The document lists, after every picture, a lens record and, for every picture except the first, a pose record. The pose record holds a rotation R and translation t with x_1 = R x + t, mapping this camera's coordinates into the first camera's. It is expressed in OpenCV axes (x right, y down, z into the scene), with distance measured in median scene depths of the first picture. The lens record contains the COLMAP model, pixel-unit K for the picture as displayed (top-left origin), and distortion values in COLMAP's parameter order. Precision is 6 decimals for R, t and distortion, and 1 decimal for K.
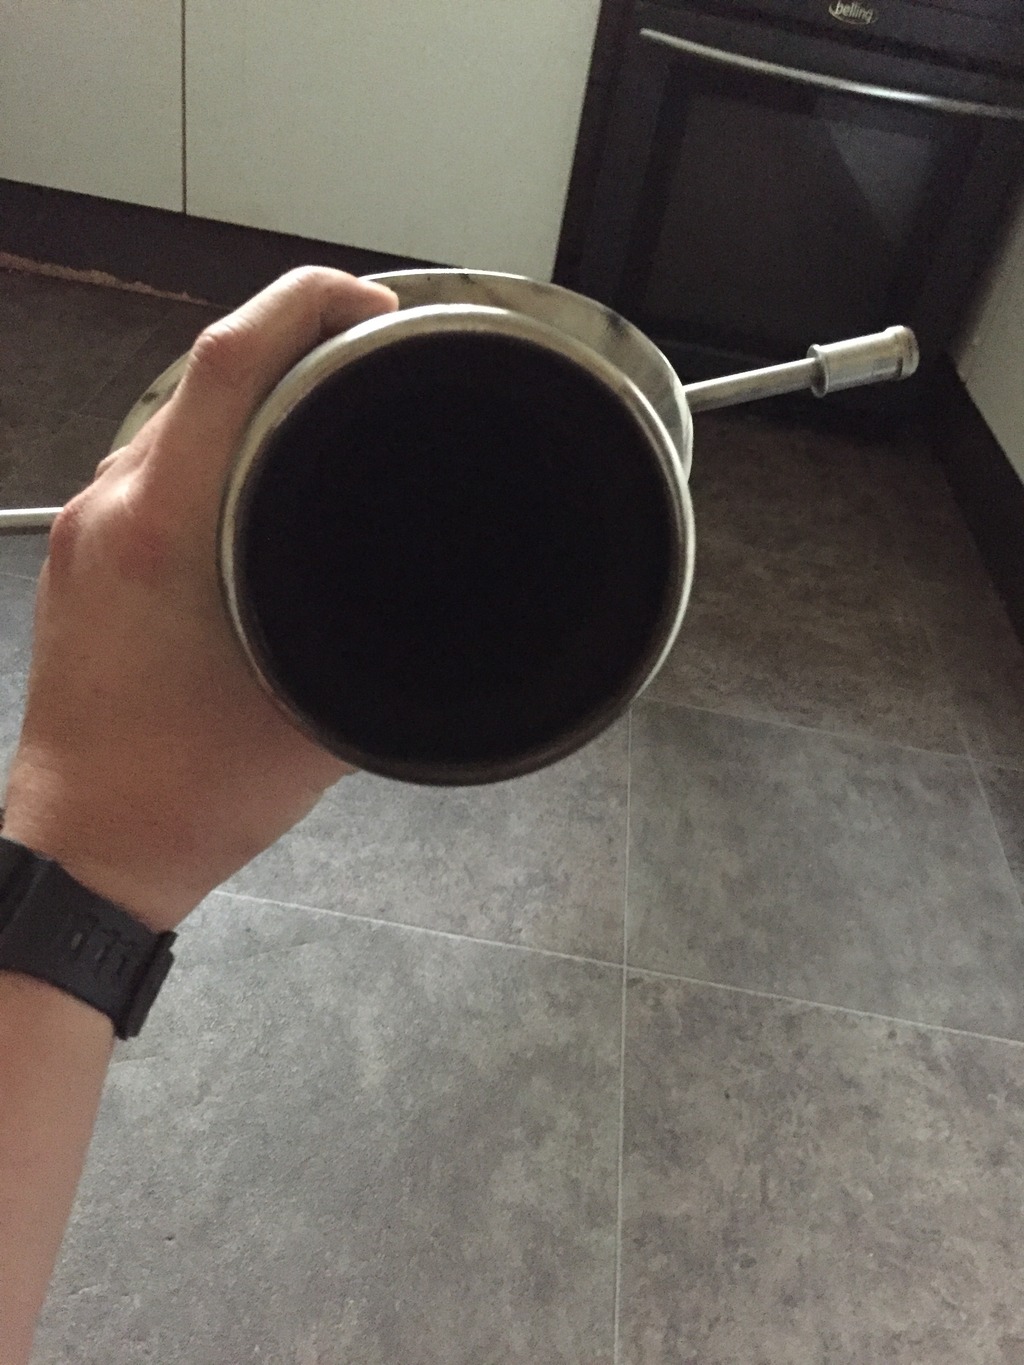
lens RADIAL K [[1175.9, 0, 511.4], [0, 1175.9, 676.8], [0, 0, 1]] dist [0.079670, -0.131468]
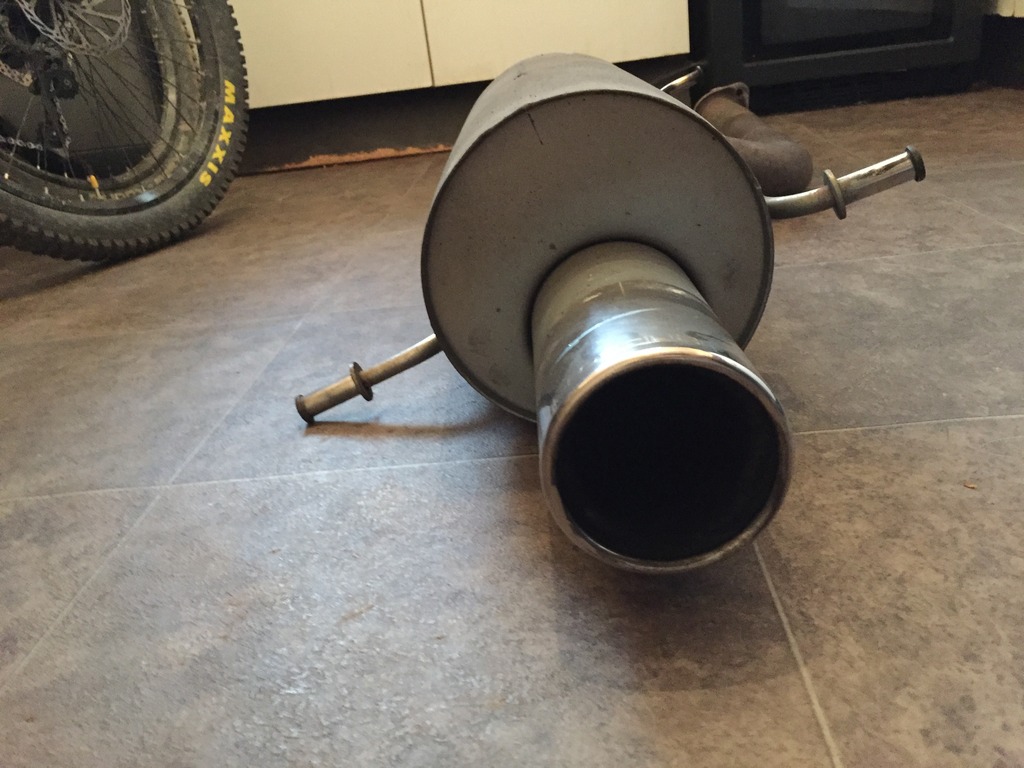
lens RADIAL K [[882.2, 0, 509.0], [0, 882.2, 382.9], [0, 0, 1]] dist [0.079670, -0.131468]
pose [[0.958220, -0.278174, -0.066581, -0.406185], [0.252282, 0.931633, -0.261560, 0.491738], [0.134788, 0.233835, 0.962888, 0.086340]]
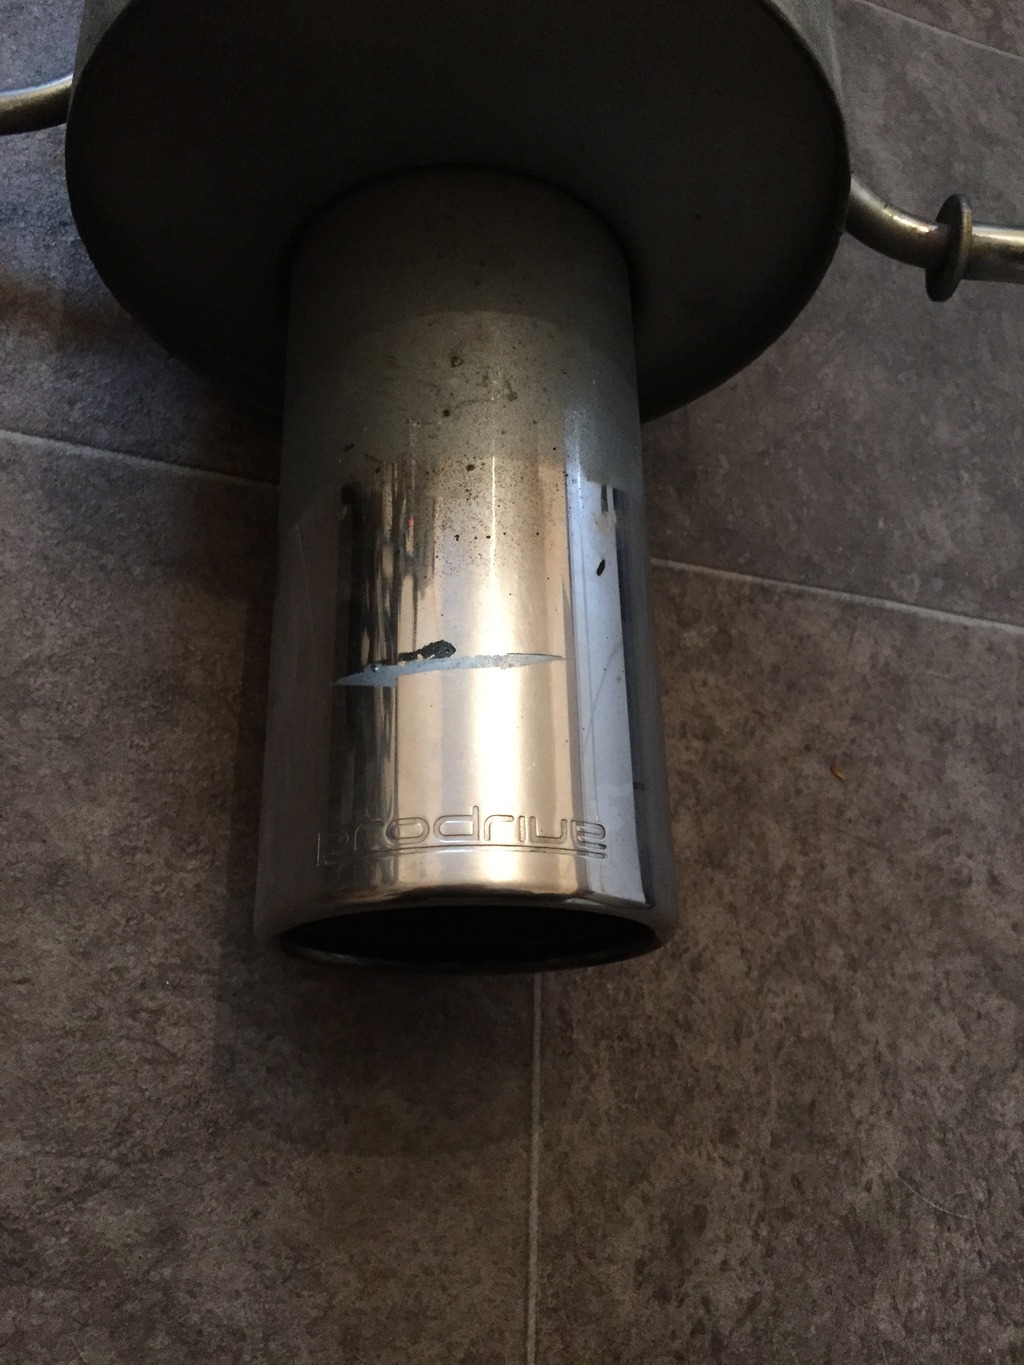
lens RADIAL K [[1175.9, 0, 514.0], [0, 1175.9, 687.9], [0, 0, 1]] dist [0.079670, -0.131468]
pose [[0.985348, -0.004497, 0.170497, -0.417382], [-0.086961, 0.846710, 0.524901, 0.205474], [-0.146722, -0.532036, 0.833912, 0.261638]]
